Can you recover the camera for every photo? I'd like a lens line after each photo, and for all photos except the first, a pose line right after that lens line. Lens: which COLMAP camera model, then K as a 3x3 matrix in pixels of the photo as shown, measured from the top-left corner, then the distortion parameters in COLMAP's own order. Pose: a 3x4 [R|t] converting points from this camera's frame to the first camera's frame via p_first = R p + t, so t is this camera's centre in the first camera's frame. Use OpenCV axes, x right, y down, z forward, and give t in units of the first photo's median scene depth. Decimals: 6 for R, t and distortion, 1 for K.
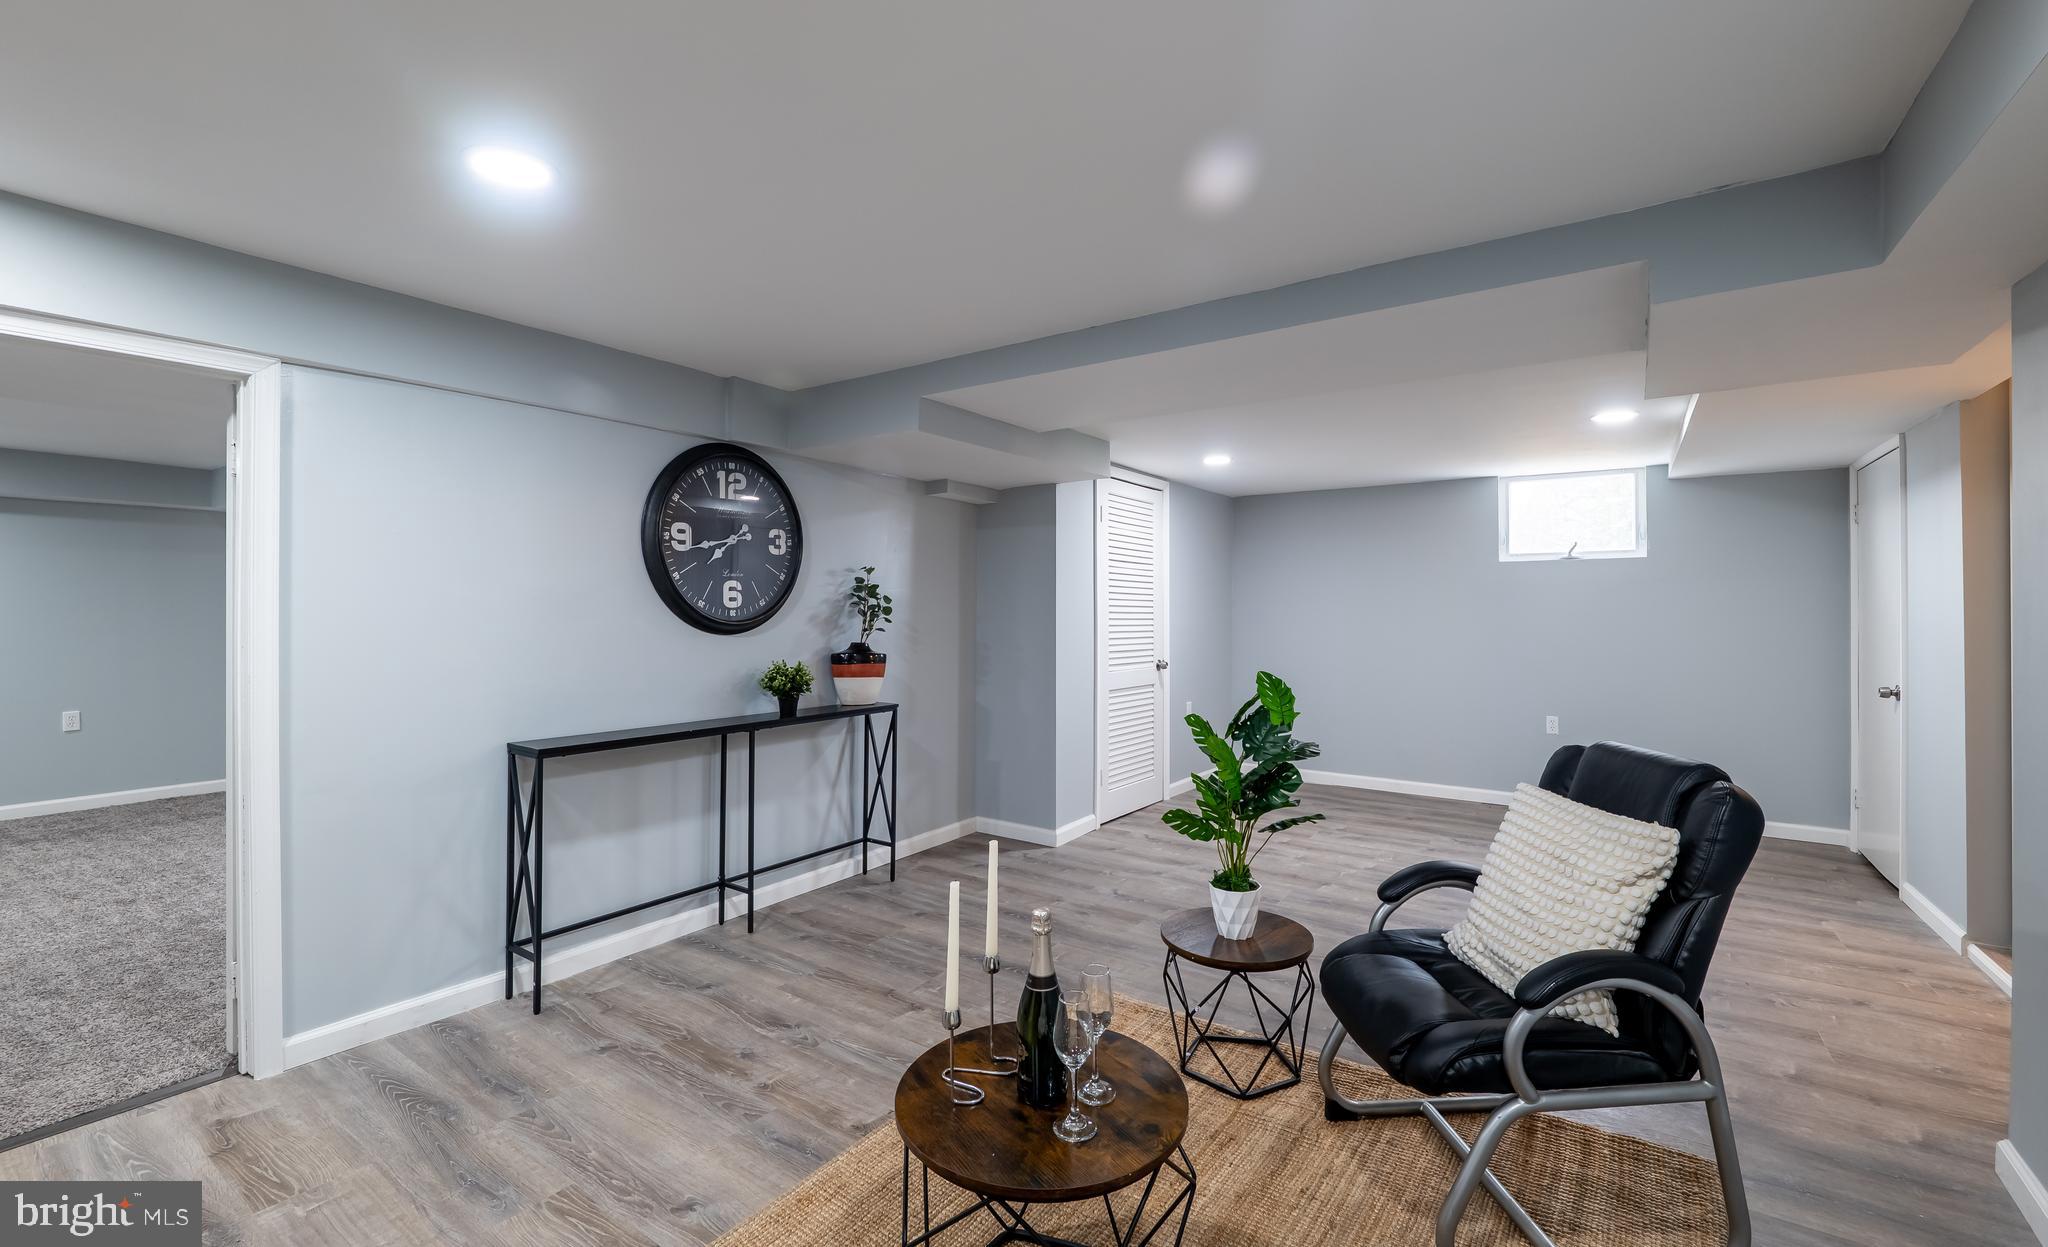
lens RADIAL K [[868.2, 0, 1026.8], [0, 868.2, 601.5], [0, 0, 1]] dist [-0.003508, -0.000114]
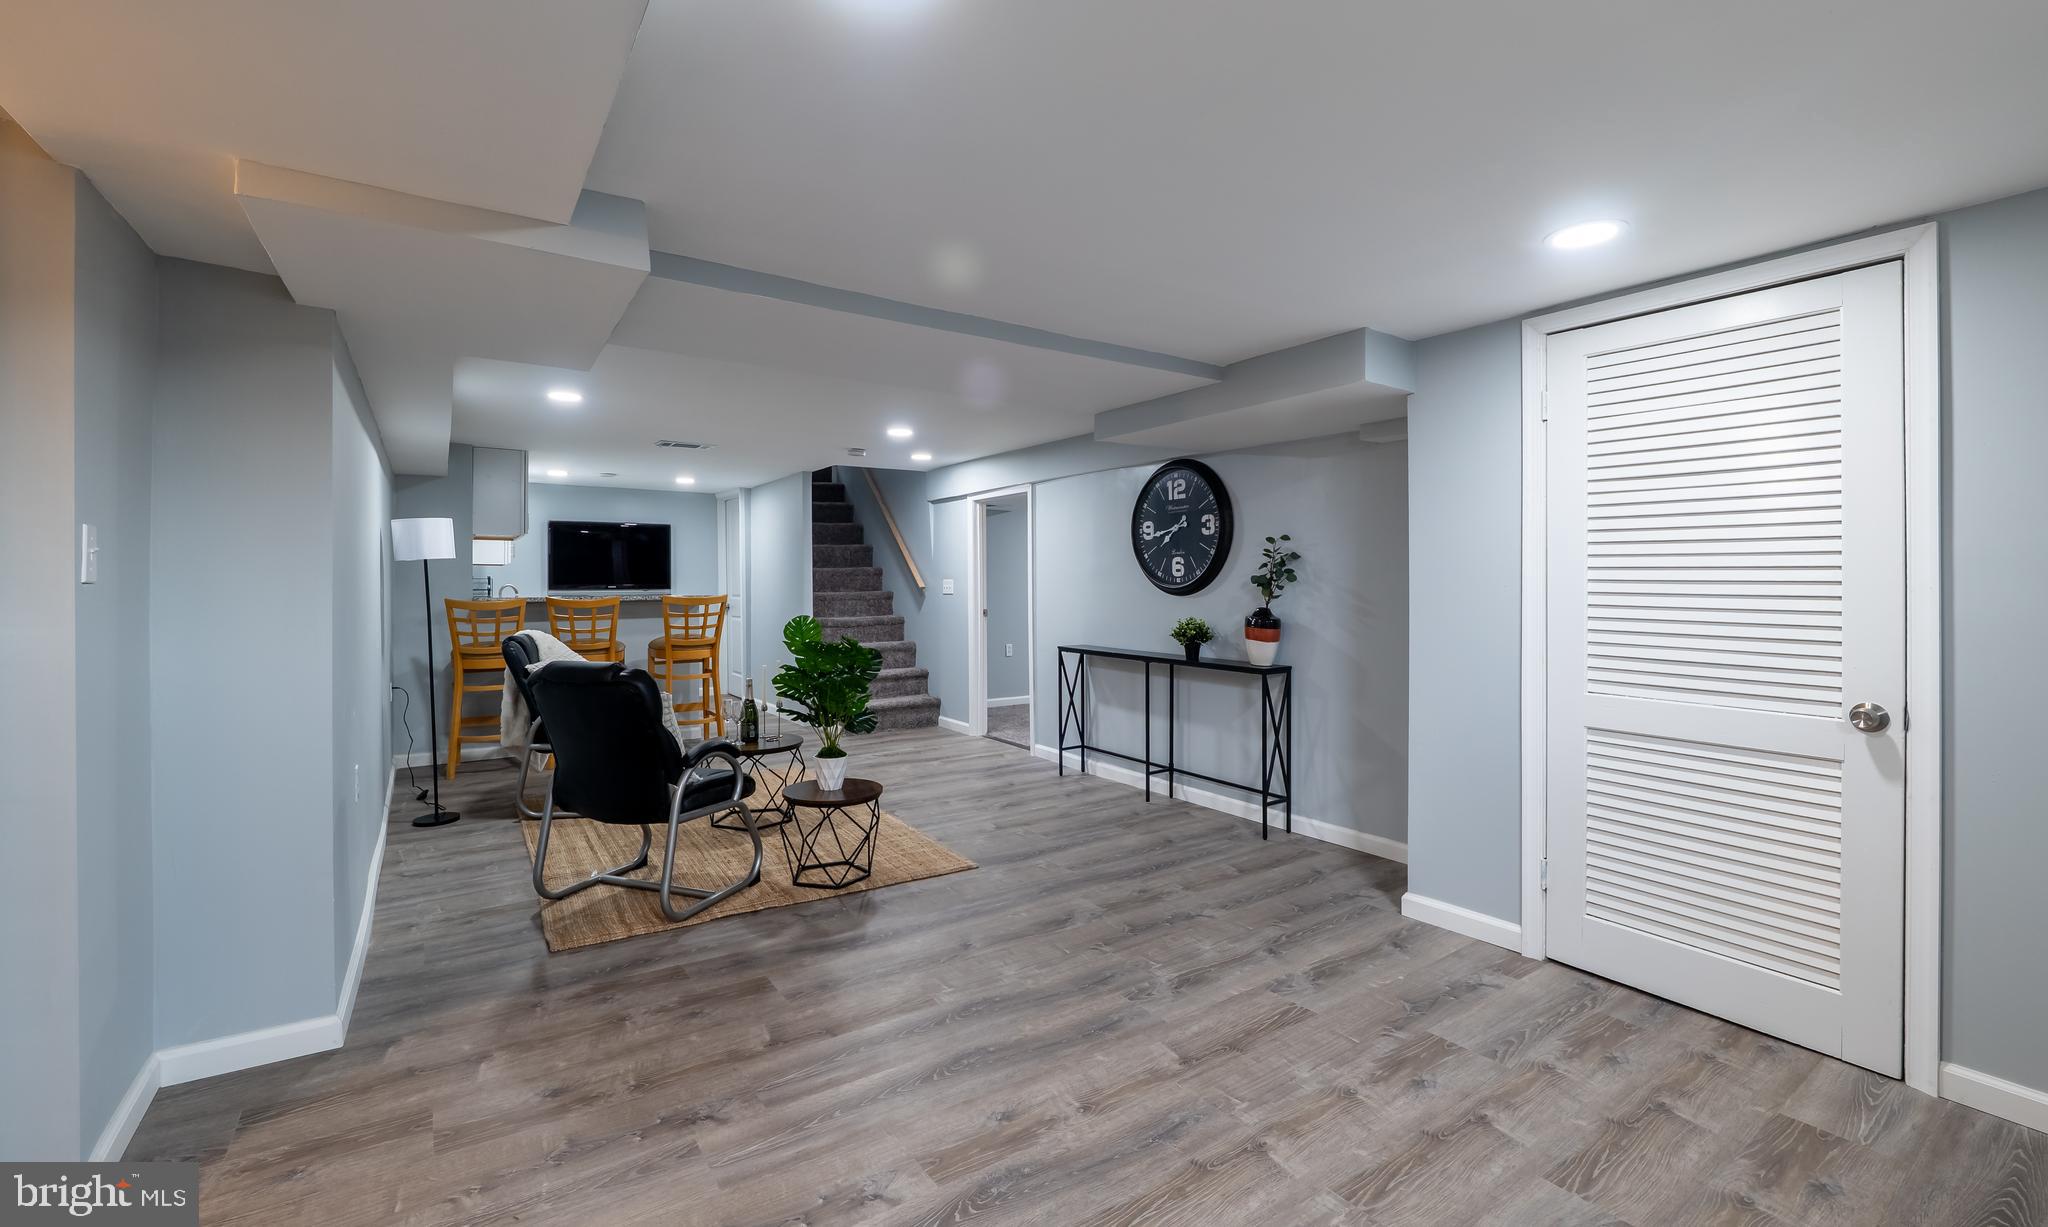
lens RADIAL K [[826.9, 0, 1030.2], [0, 826.9, 582.2], [0, 0, 1]] dist [-0.037767, 0.000108]
pose [[-0.339115, 0.001616, -0.940744, 0.975335], [0.009427, 0.999954, -0.001681, 0.016002], [0.940698, -0.009438, -0.339114, 1.211003]]
